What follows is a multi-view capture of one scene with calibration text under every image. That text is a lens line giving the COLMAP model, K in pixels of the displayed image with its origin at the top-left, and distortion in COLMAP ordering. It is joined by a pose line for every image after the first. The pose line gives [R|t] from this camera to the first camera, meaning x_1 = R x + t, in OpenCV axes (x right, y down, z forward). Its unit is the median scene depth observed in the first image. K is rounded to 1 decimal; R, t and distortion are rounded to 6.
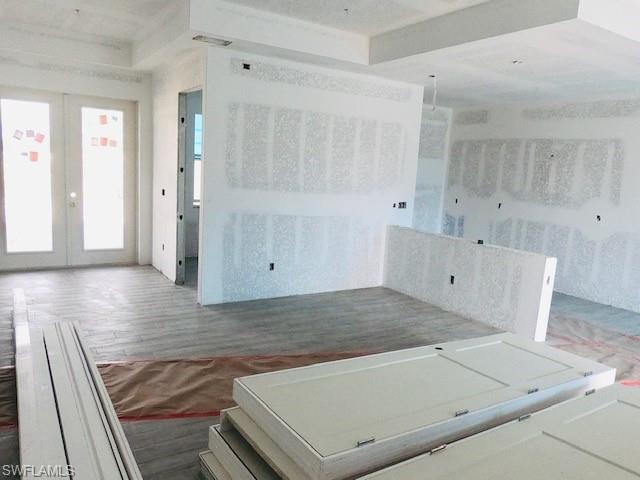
lens RADIAL K [[499.9, 0, 319.7], [0, 499.9, 241.9], [0, 0, 1]] dist [0.014433, -0.009552]
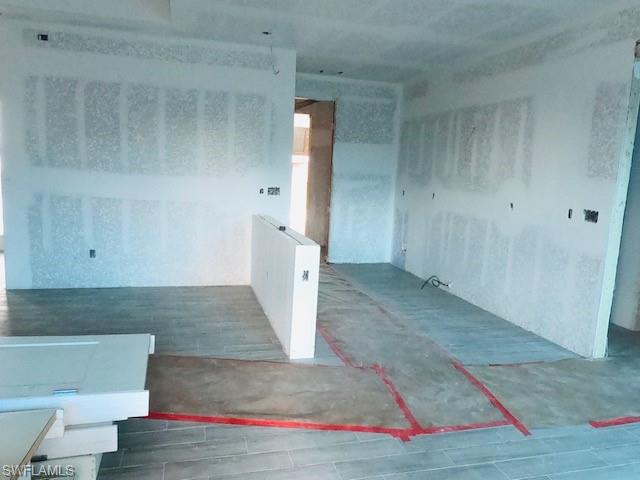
lens RADIAL K [[499.9, 0, 320.8], [0, 499.9, 240.3], [0, 0, 1]] dist [0.014433, -0.009552]
pose [[0.949870, 0.024568, -0.311677, 0.595710], [-0.034946, 0.999004, -0.027754, 0.036626], [0.310685, 0.037255, 0.949783, 0.253013]]
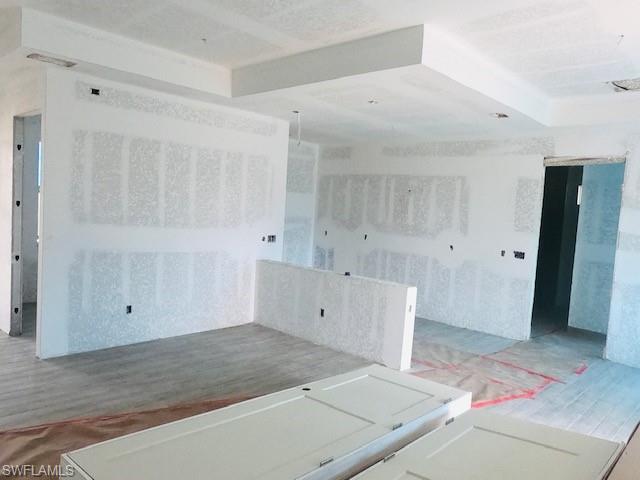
lens RADIAL K [[499.9, 0, 325.4], [0, 499.9, 239.6], [0, 0, 1]] dist [0.014433, -0.009552]
pose [[0.967150, -0.018646, 0.253521, 0.020923], [0.036077, 0.997280, -0.064279, -0.005513], [-0.251633, 0.071314, 0.965192, 0.026292]]
